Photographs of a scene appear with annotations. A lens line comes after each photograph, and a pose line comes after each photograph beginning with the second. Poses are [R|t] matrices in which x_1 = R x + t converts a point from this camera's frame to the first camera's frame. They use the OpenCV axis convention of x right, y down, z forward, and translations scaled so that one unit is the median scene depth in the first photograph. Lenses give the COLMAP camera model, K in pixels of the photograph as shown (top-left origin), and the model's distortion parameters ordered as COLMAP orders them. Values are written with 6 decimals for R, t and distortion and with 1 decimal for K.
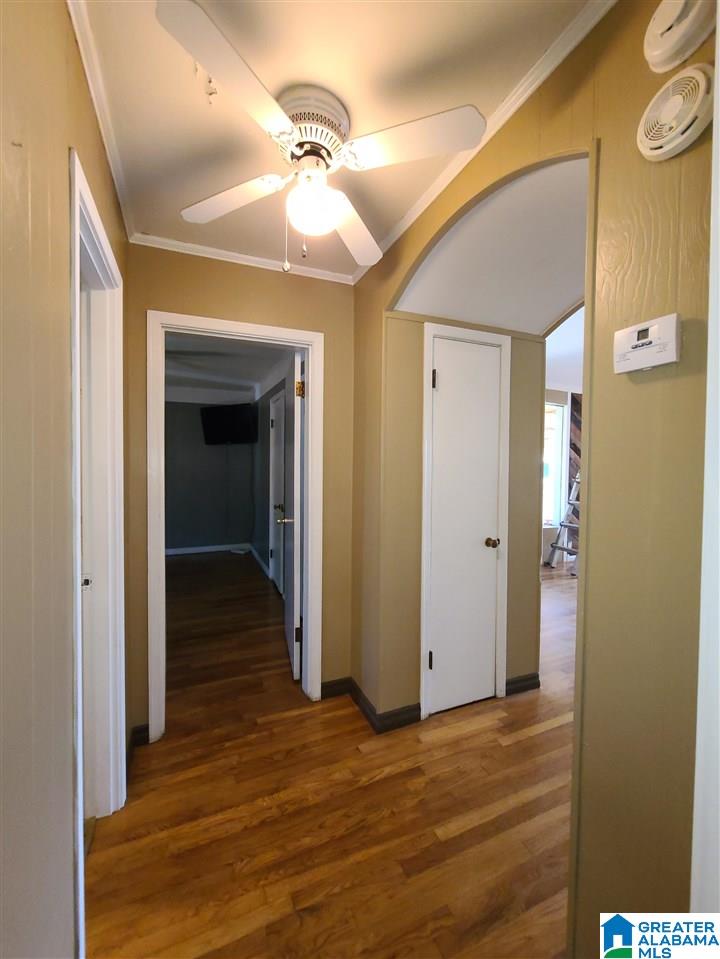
lens RADIAL K [[394.9, 0, 363.5], [0, 394.9, 472.3], [0, 0, 1]] dist [-0.008414, 0.000383]
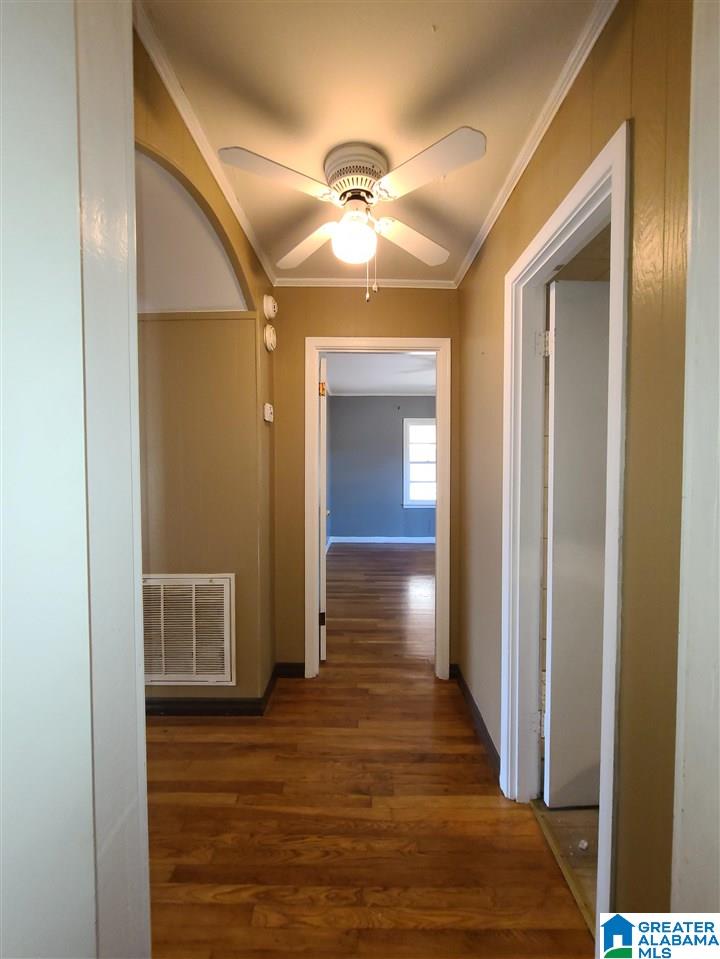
lens RADIAL K [[394.9, 0, 363.5], [0, 394.9, 472.3], [0, 0, 1]] dist [-0.008414, 0.000383]
pose [[-0.914525, -0.022207, 0.403920, -0.545833], [0.001508, 0.998298, 0.058298, -0.038396], [-0.404527, 0.053924, -0.912935, 1.781627]]
